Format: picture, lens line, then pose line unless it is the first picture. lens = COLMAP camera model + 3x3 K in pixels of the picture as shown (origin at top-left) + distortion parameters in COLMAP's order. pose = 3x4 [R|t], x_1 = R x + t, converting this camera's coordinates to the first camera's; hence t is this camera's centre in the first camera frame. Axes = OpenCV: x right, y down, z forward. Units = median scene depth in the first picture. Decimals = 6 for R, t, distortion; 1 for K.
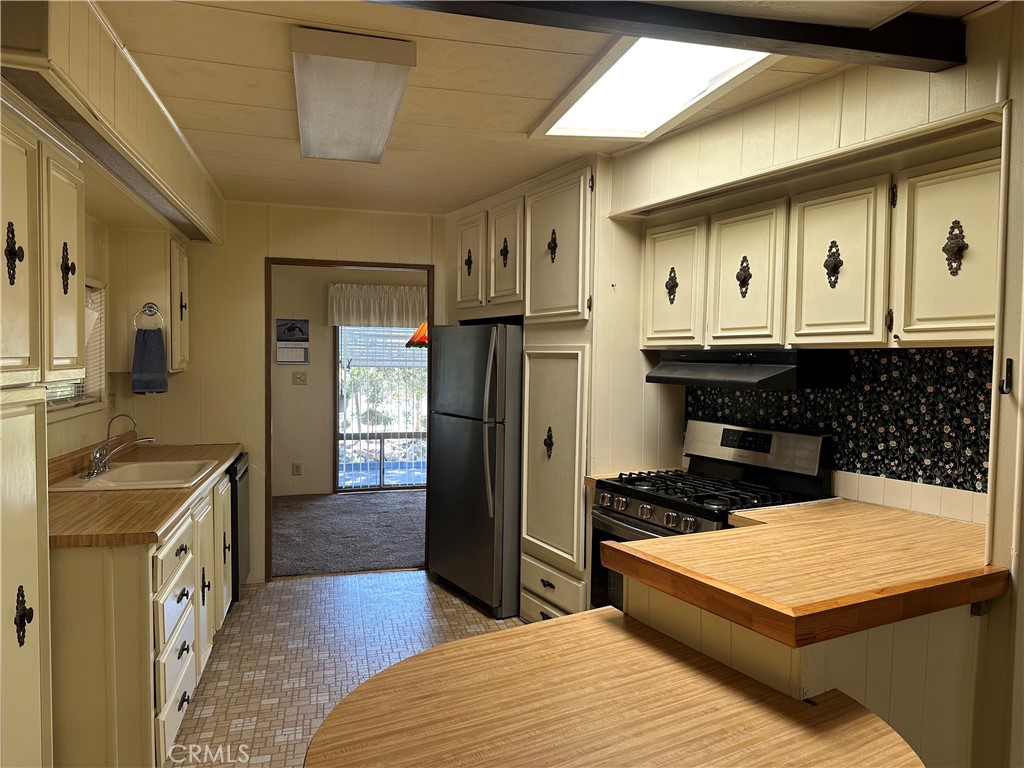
lens RADIAL K [[714.7, 0, 511.9], [0, 714.7, 370.7], [0, 0, 1]] dist [0.115793, -0.165799]
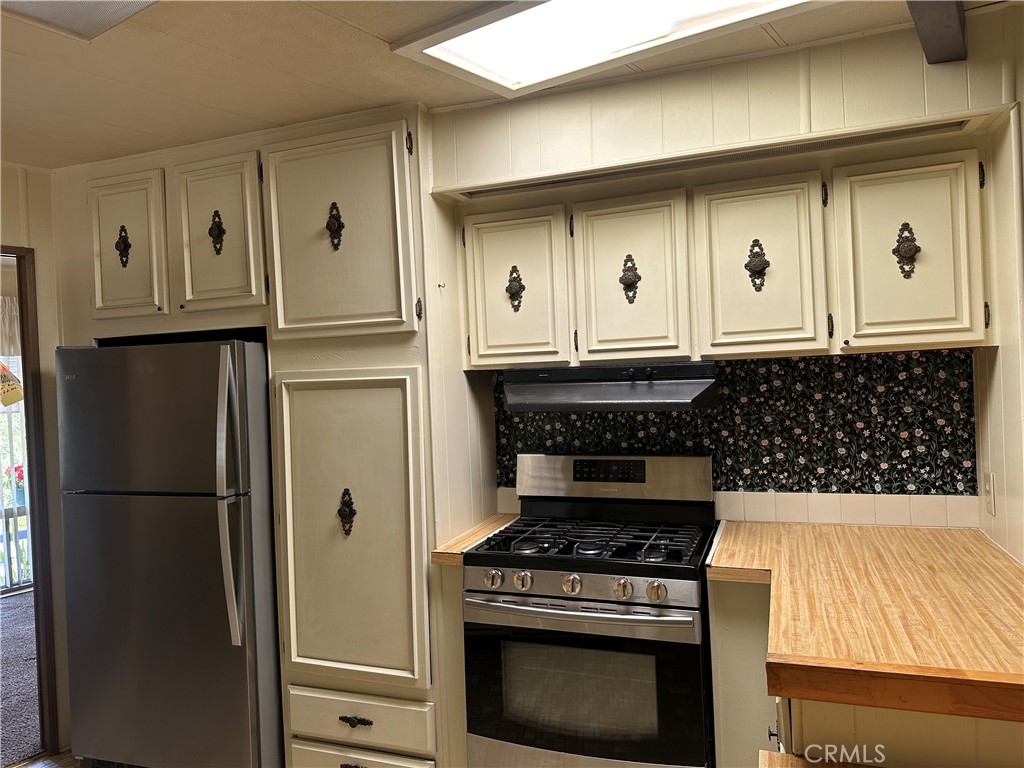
lens RADIAL K [[714.7, 0, 511.9], [0, 714.7, 370.7], [0, 0, 1]] dist [0.115793, -0.165799]
pose [[0.760951, -0.039884, 0.647582, -0.355719], [0.061195, 0.998071, -0.010438, -0.023152], [-0.645917, 0.047572, 0.761924, 0.484294]]
